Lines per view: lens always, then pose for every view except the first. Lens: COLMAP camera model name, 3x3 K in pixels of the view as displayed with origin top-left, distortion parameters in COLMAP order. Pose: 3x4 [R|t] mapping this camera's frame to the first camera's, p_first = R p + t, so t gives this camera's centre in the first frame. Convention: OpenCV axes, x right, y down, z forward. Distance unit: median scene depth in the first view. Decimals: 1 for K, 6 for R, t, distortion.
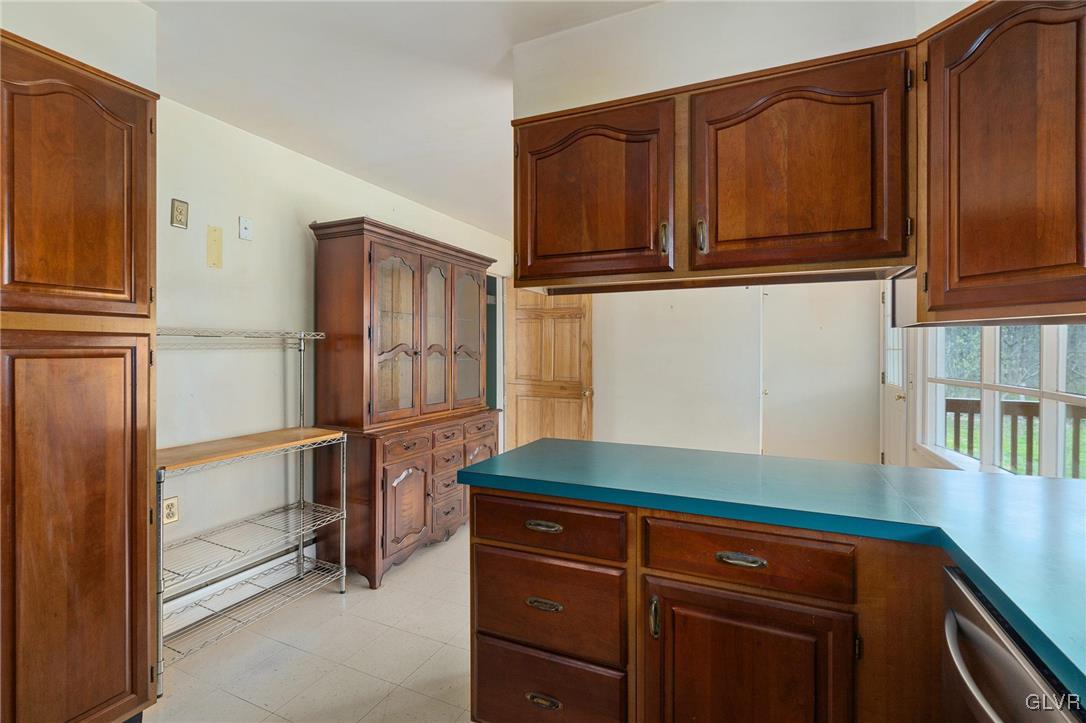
lens RADIAL K [[491.1, 0, 544.2], [0, 491.1, 357.1], [0, 0, 1]] dist [-0.015572, 0.003573]
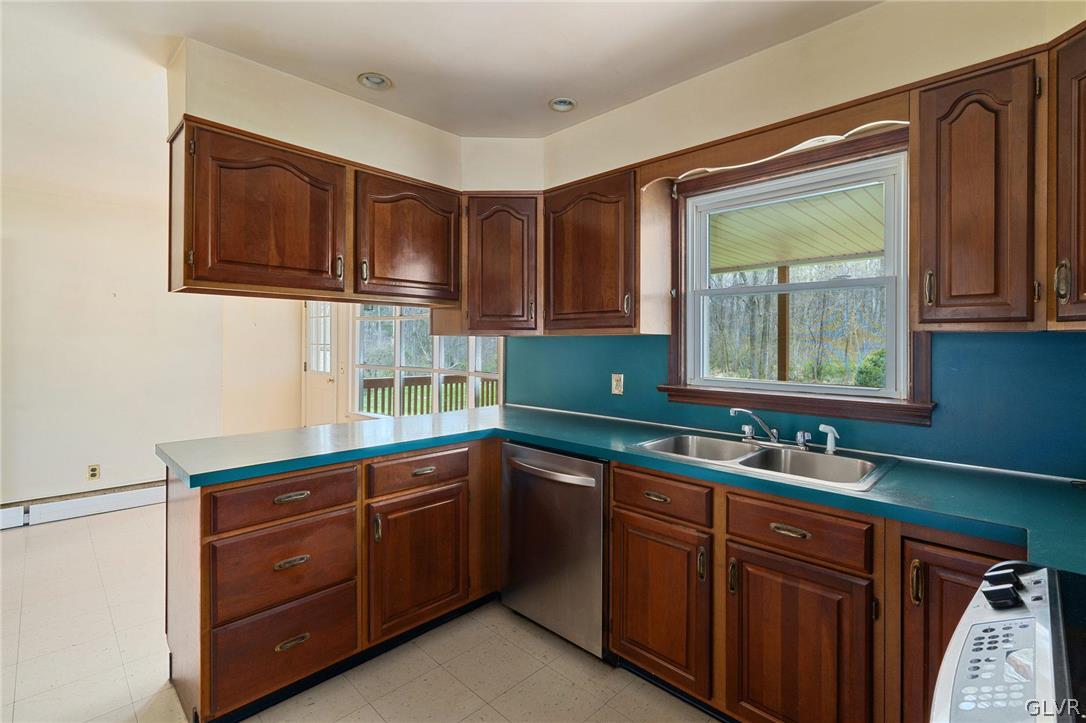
lens RADIAL K [[491.1, 0, 546.7], [0, 491.1, 344.0], [0, 0, 1]] dist [-0.015572, 0.003573]
pose [[0.346441, 0.001483, 0.938071, -0.808017], [0.006064, 0.999974, -0.003821, -0.020331], [-0.938052, 0.007012, 0.346423, -0.007941]]
